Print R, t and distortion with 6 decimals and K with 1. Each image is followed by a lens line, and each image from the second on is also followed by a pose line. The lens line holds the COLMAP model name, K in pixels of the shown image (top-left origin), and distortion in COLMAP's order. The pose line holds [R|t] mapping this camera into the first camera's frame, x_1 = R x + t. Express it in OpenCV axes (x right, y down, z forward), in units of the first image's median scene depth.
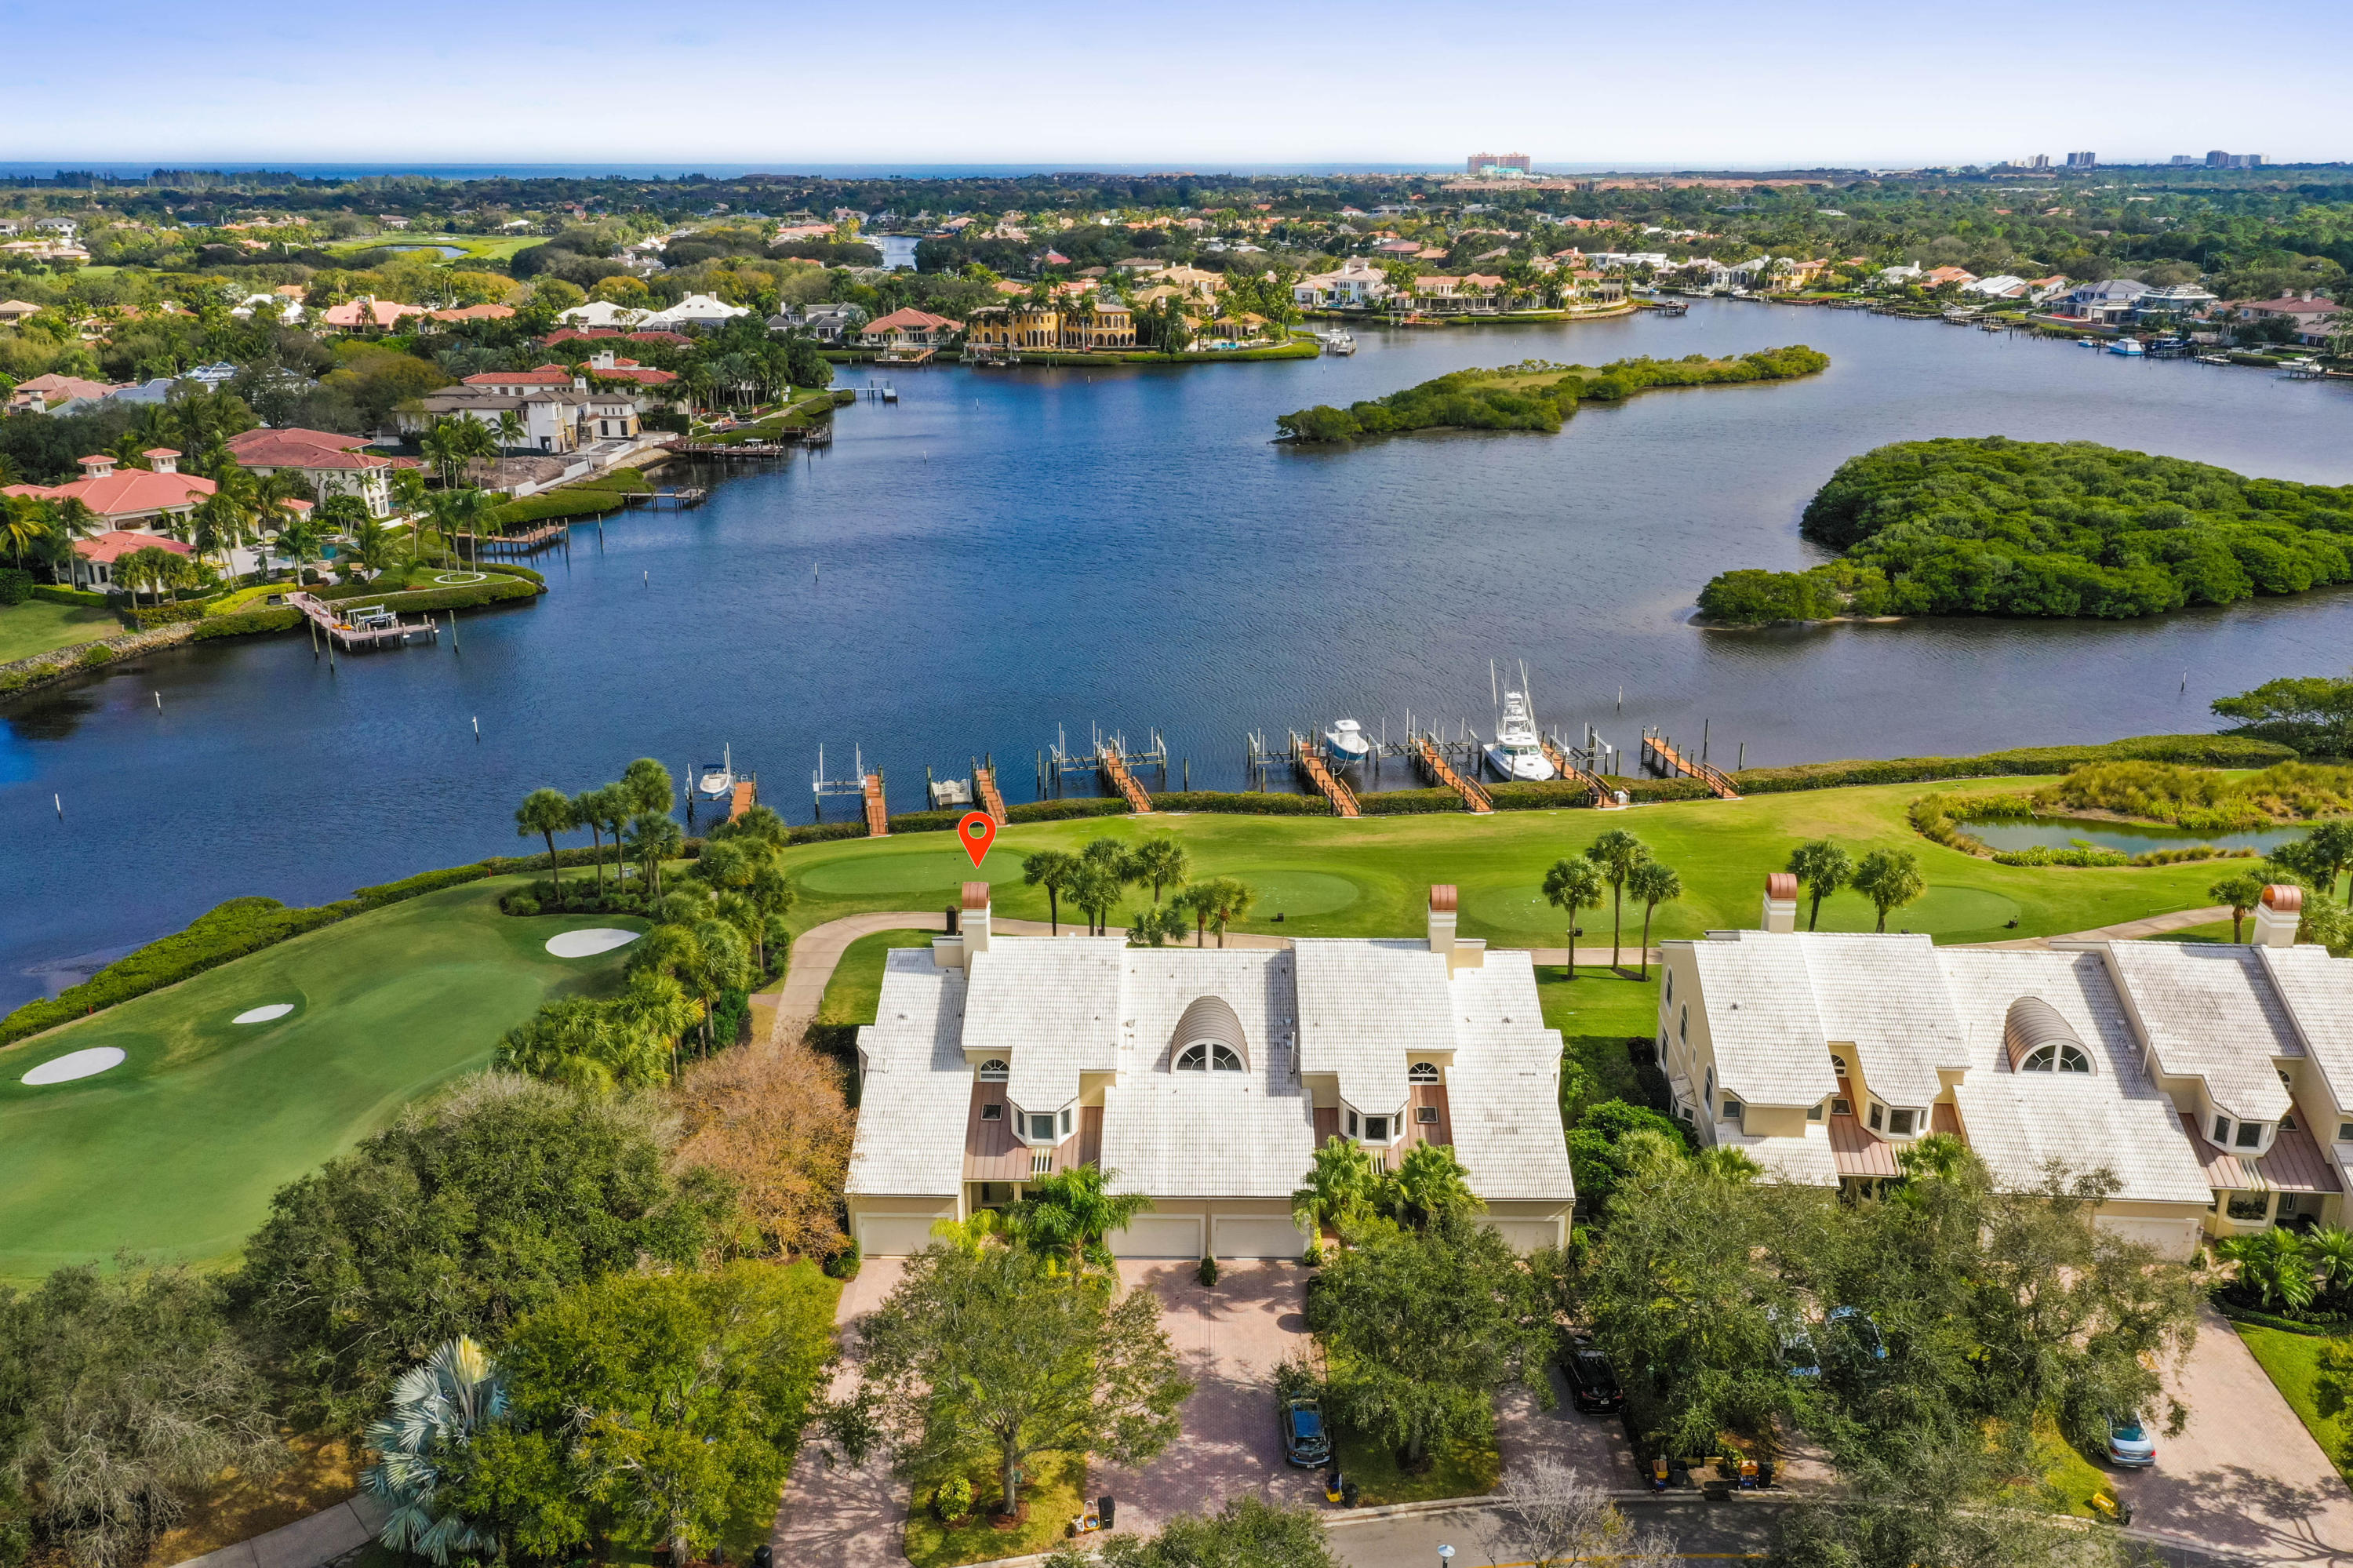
lens RADIAL K [[1890.9, 0, 1180.5], [0, 1890.9, 783.4], [0, 0, 1]] dist [0.008433, 0.006842]
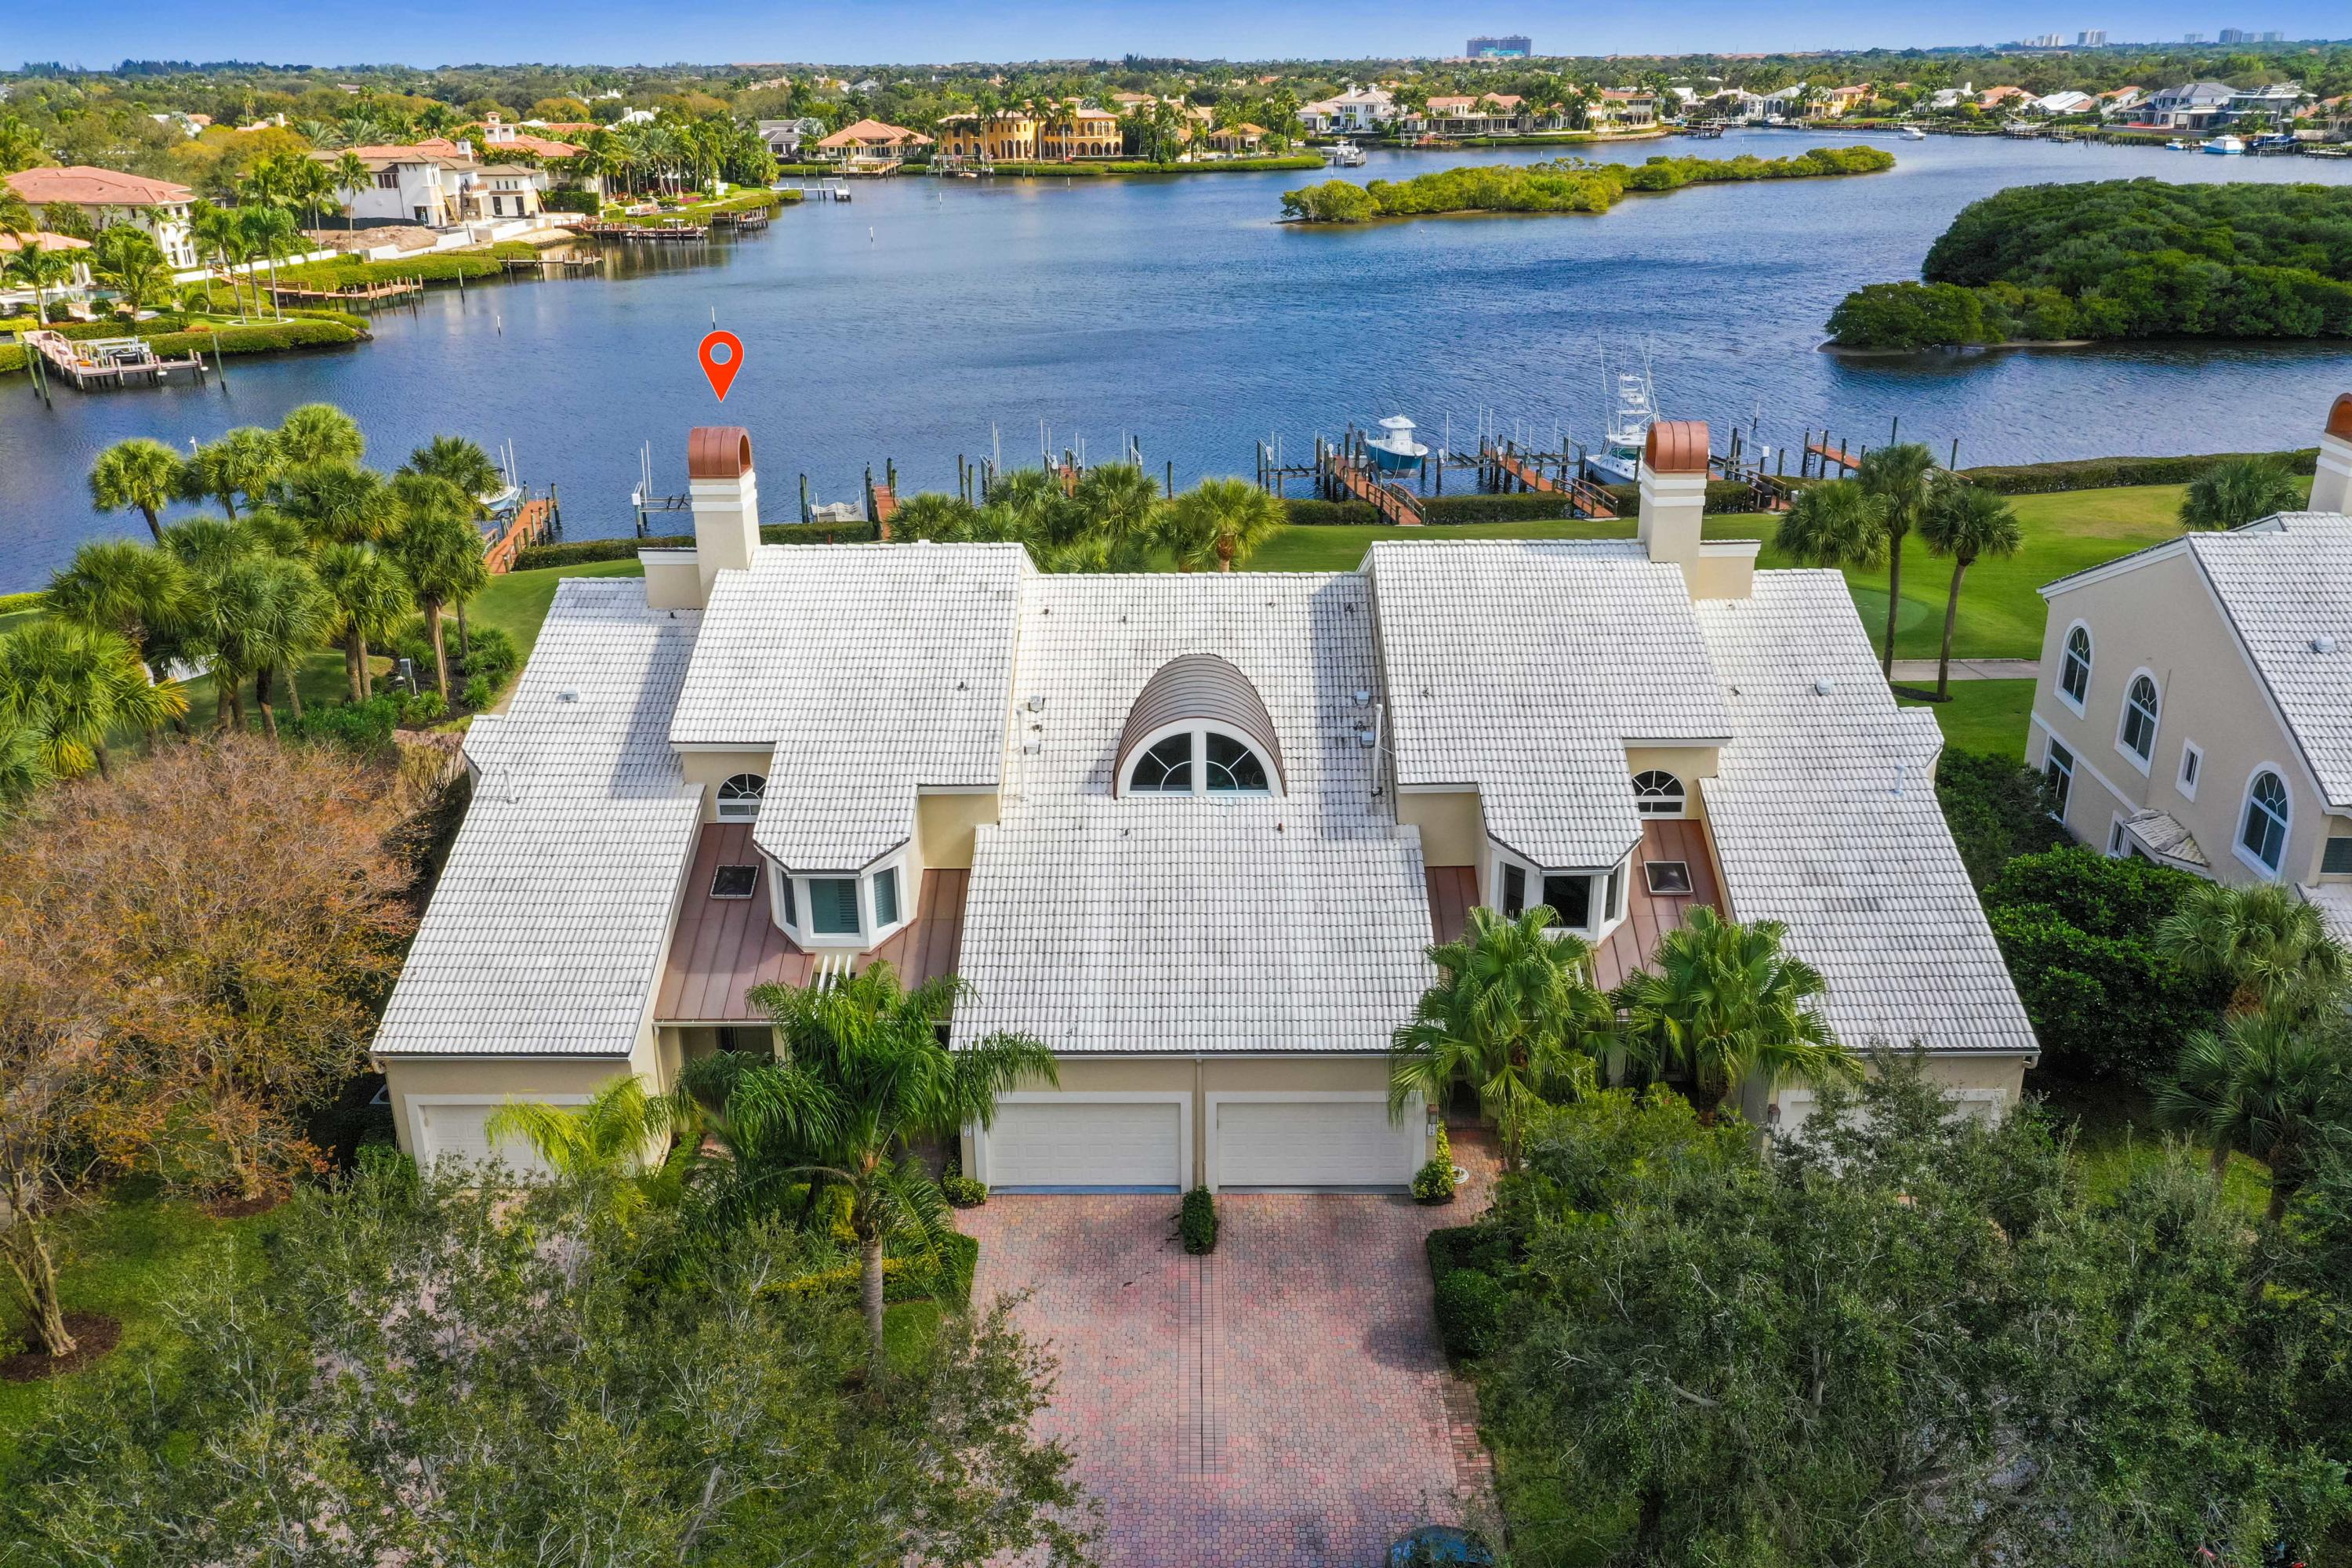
lens RADIAL K [[1854.1, 0, 1176.0], [0, 1854.1, 784.0], [0, 0, 1]] dist [0.010033, 0.001918]
pose [[0.999950, -0.009415, -0.003229, 0.002730], [0.009564, 0.998727, 0.049529, 0.031611], [0.002758, -0.049557, 0.998767, 0.134202]]
